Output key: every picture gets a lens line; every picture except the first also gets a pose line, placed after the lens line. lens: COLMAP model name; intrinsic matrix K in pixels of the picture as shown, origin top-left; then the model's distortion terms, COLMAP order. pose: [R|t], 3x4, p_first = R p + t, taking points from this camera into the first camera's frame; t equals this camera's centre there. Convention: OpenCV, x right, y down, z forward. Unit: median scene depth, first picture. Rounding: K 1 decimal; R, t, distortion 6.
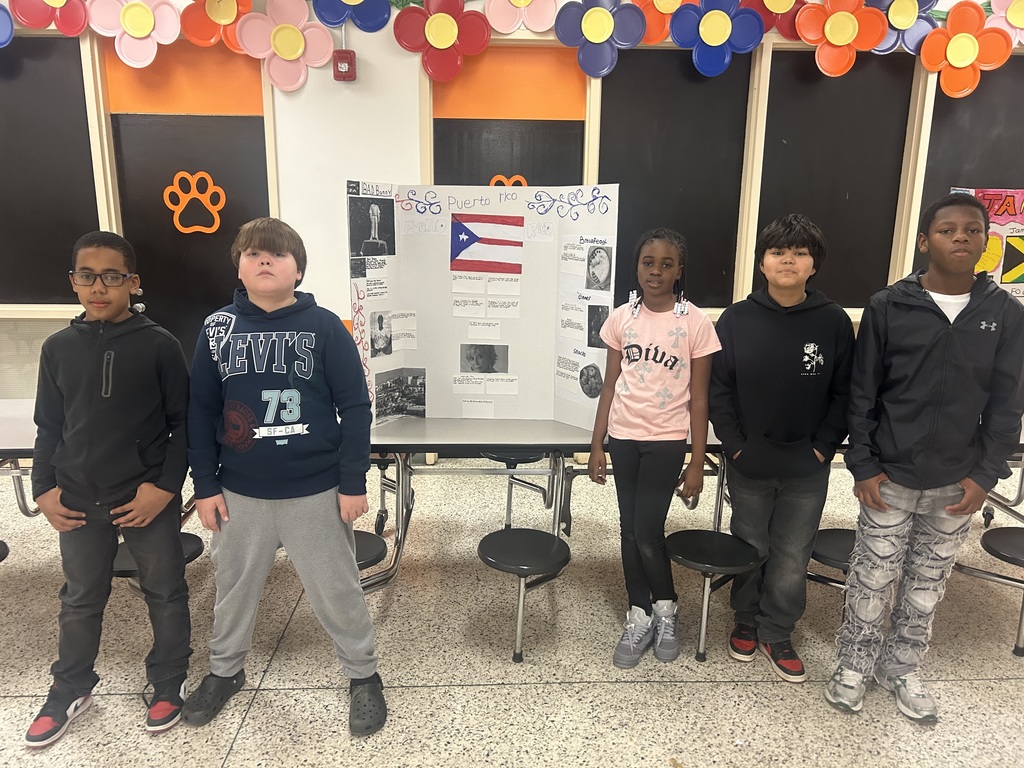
lens RADIAL K [[781.7, 0, 511.3], [0, 781.7, 389.2], [0, 0, 1]] dist [0.053268, -0.049792]
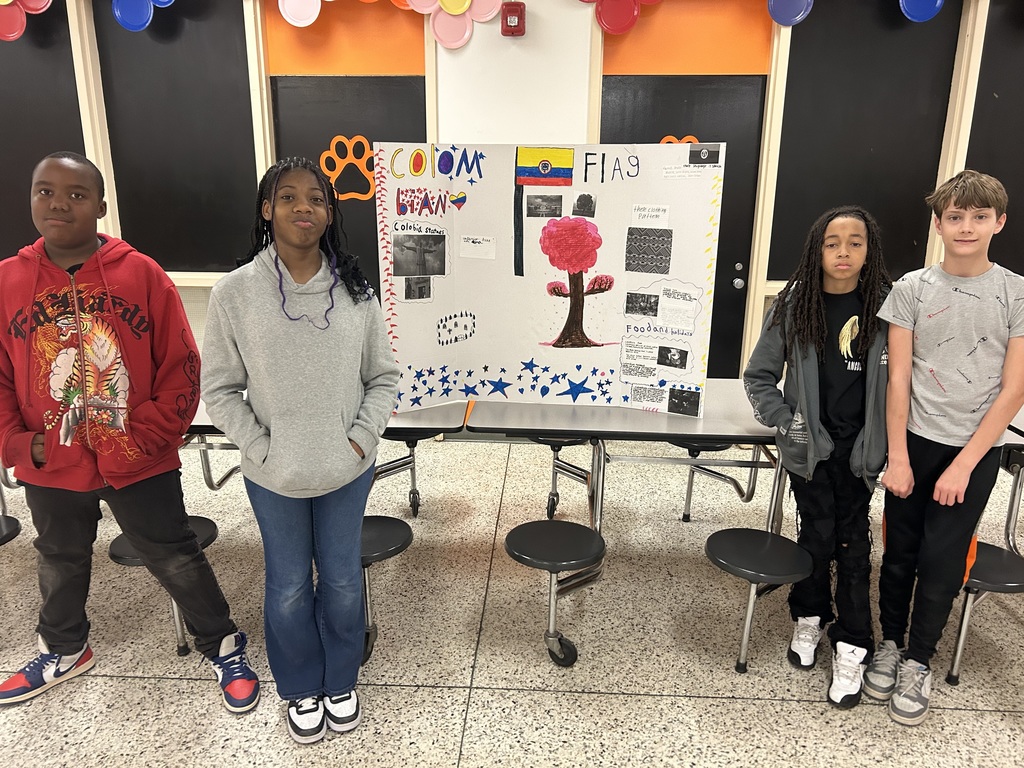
lens RADIAL K [[781.7, 0, 509.6], [0, 781.7, 389.3], [0, 0, 1]] dist [0.053268, -0.049792]
pose [[0.995434, 0.023519, -0.092505, -0.119698], [-0.019646, 0.998901, 0.042555, -0.010579], [0.093404, -0.040543, 0.994802, 0.048986]]
